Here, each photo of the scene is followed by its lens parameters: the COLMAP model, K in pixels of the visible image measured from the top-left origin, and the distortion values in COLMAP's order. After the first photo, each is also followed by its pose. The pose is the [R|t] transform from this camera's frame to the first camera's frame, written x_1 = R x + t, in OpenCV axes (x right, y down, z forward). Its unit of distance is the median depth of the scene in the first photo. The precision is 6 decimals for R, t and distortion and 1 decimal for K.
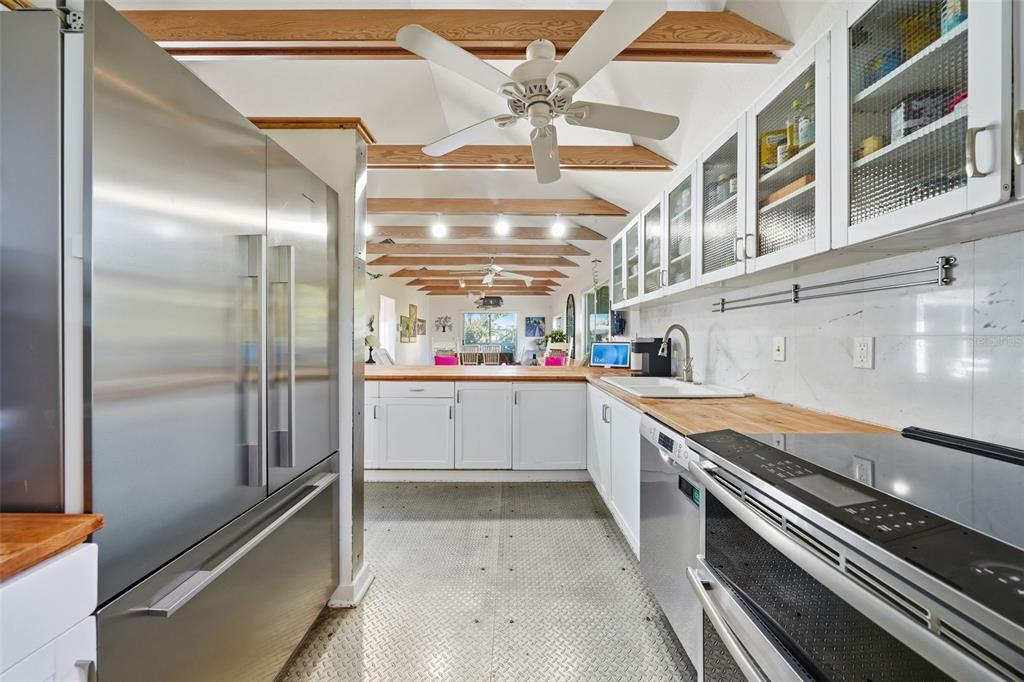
lens RADIAL K [[354.2, 0, 513.7], [0, 354.2, 340.4], [0, 0, 1]] dist [-0.007556, 0.000651]
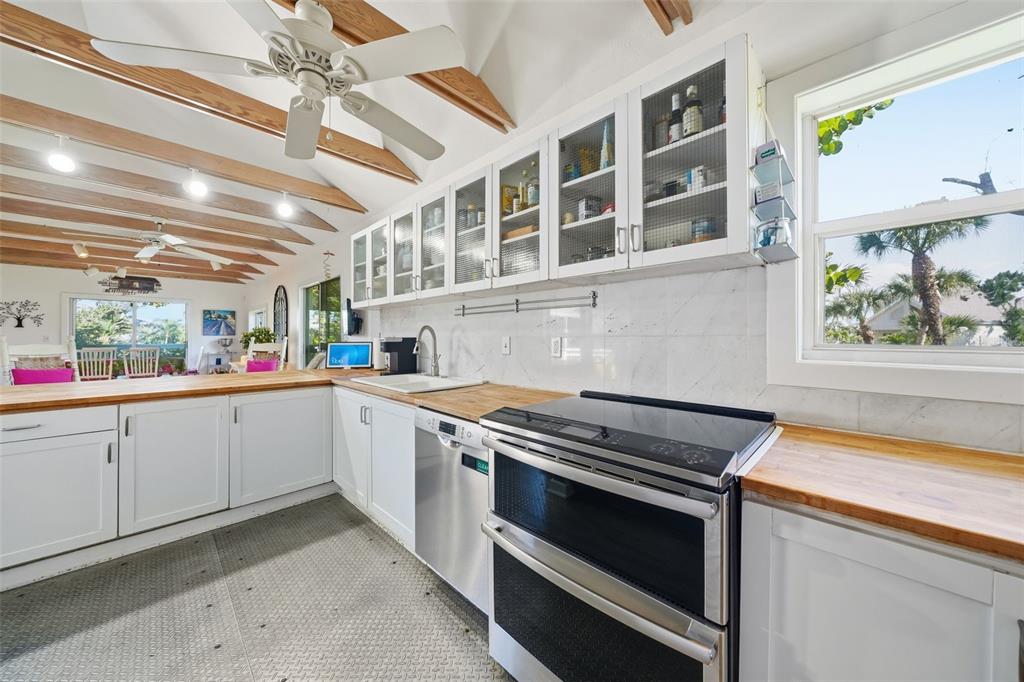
lens RADIAL K [[354.2, 0, 517.6], [0, 354.2, 336.8], [0, 0, 1]] dist [-0.007556, 0.000651]
pose [[0.700115, -0.000966, 0.714029, -0.146423], [0.006132, 0.999970, -0.004660, -0.002361], [-0.714004, 0.007640, 0.700100, 0.016523]]
